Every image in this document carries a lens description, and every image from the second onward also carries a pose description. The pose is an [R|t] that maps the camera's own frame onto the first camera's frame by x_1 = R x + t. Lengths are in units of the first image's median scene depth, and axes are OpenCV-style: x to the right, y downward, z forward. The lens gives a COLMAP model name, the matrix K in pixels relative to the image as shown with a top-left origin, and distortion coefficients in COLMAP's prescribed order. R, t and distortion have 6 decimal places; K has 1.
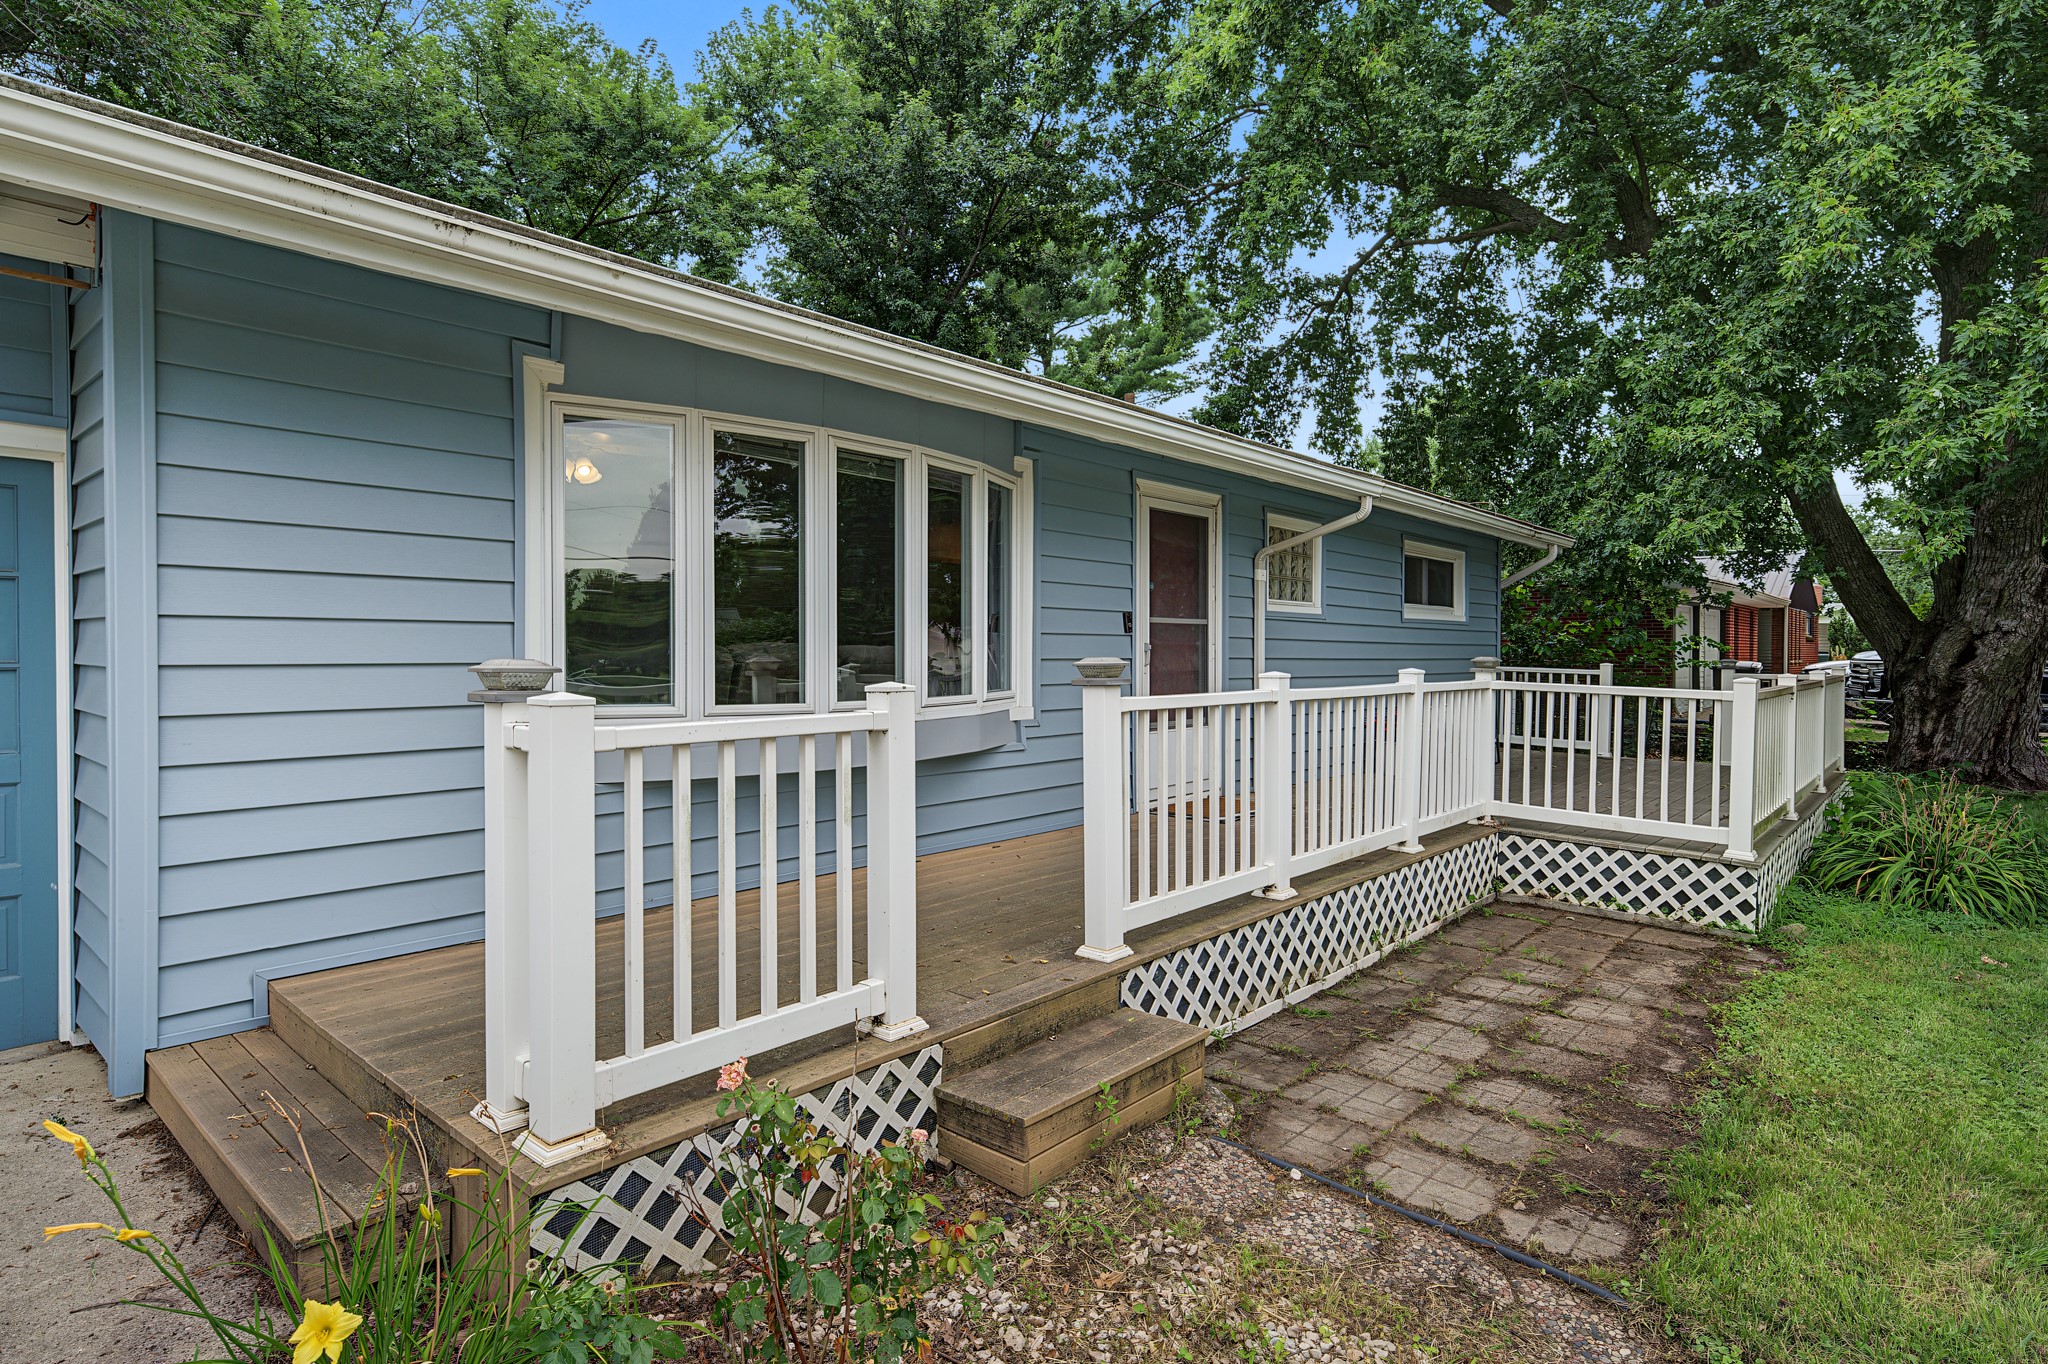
lens RADIAL K [[1091.5, 0, 1016.7], [0, 1091.5, 675.1], [0, 0, 1]] dist [-0.004246, -0.000085]
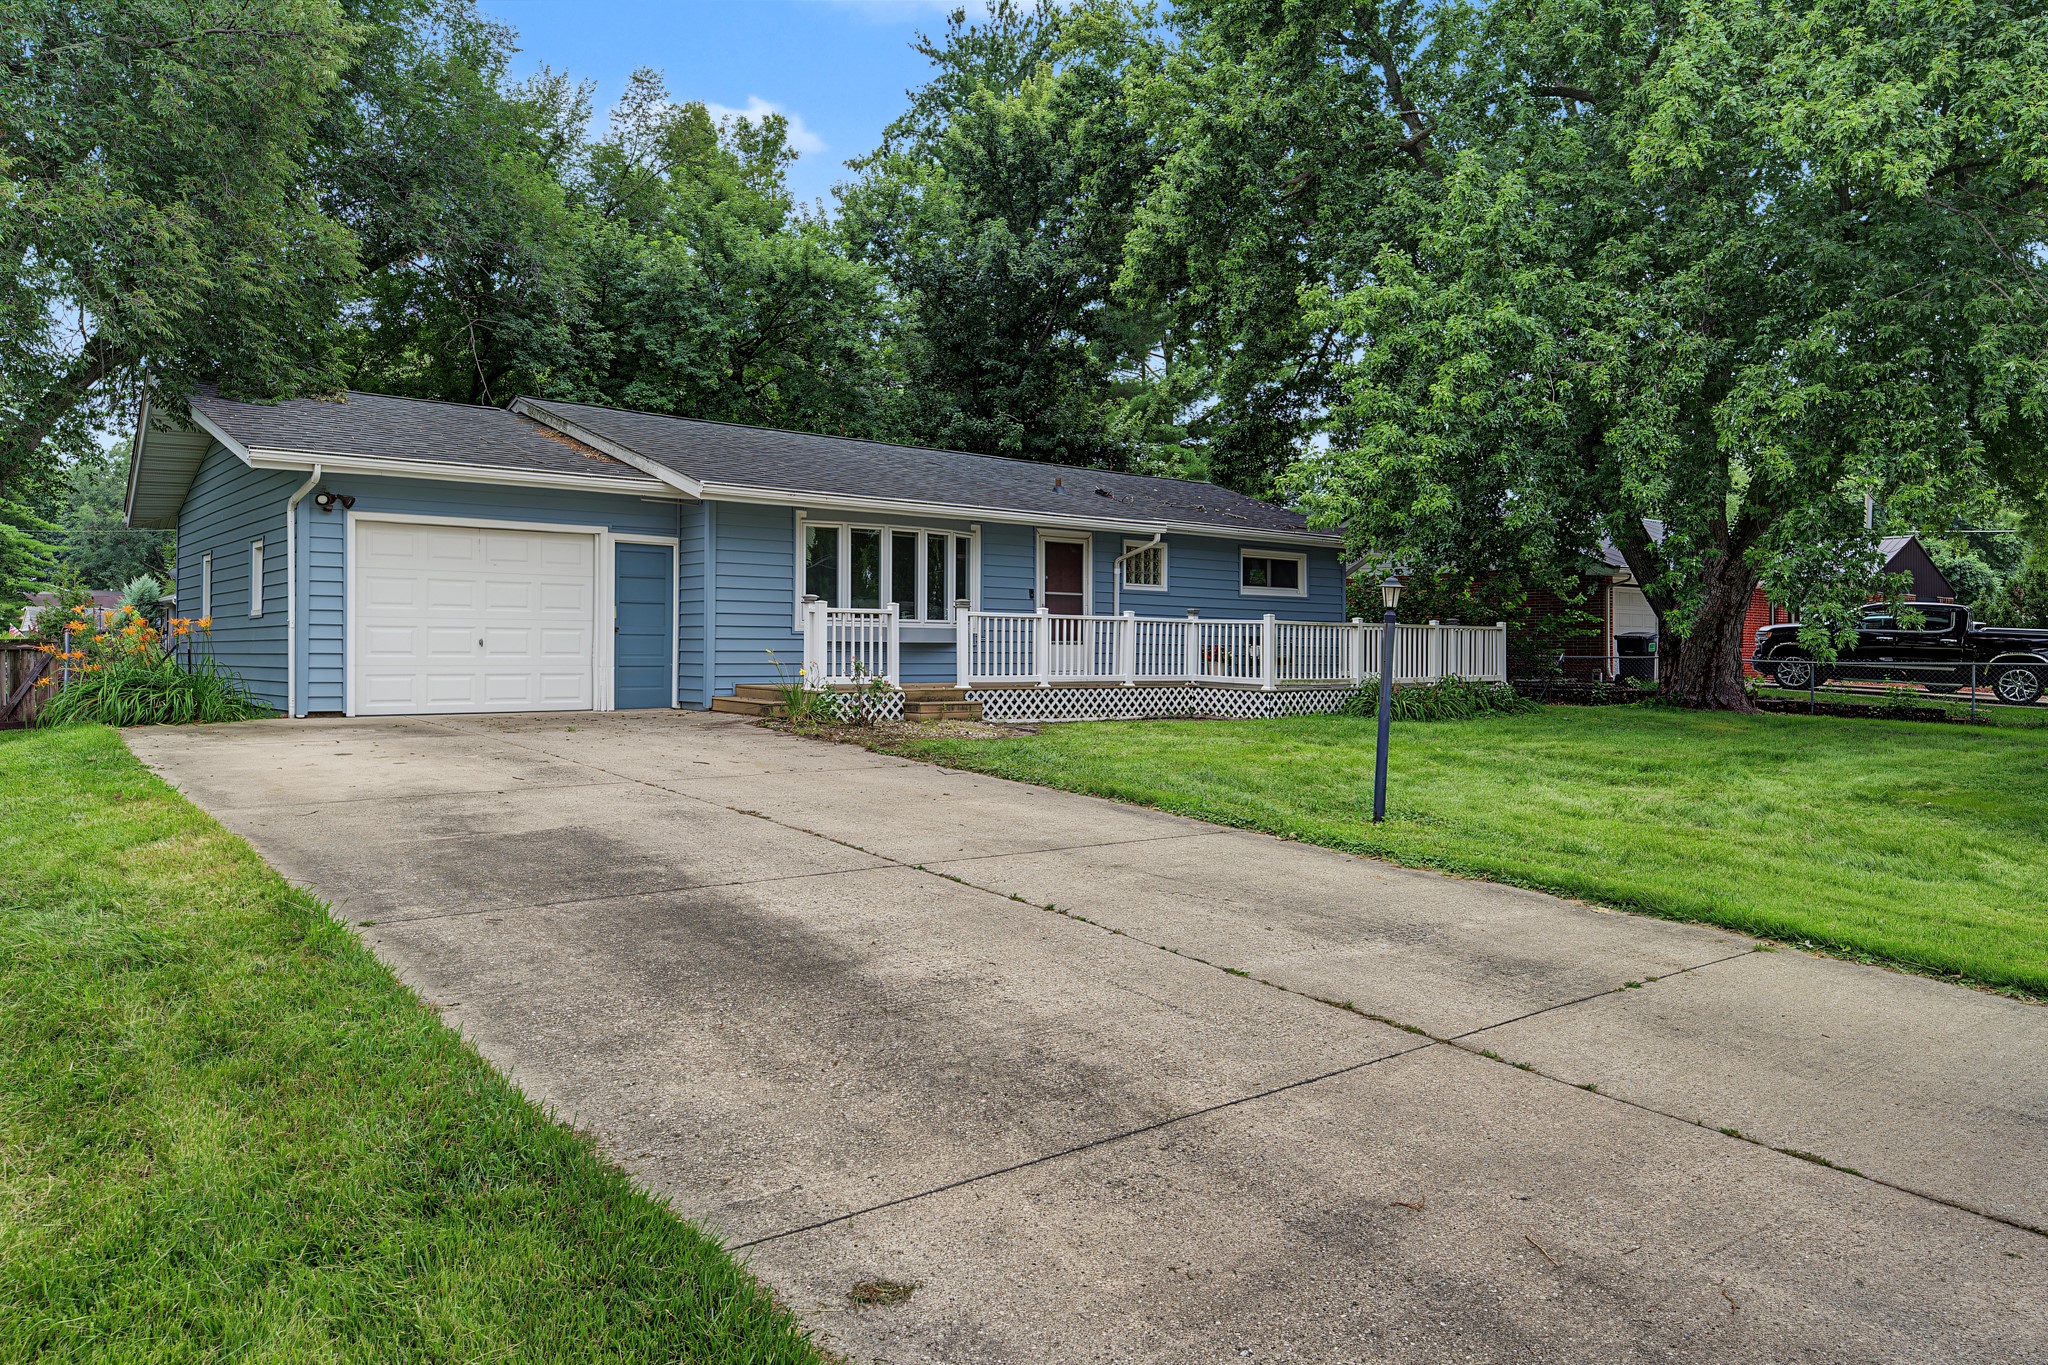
lens RADIAL K [[1412.9, 0, 1027.1], [0, 1412.9, 678.5], [0, 0, 1]] dist [-0.004441, -0.000462]
pose [[0.988991, 0.004150, -0.147917, 0.519458], [-0.005168, 0.999966, -0.006496, 0.143193], [0.147885, 0.007189, 0.988978, -1.851313]]
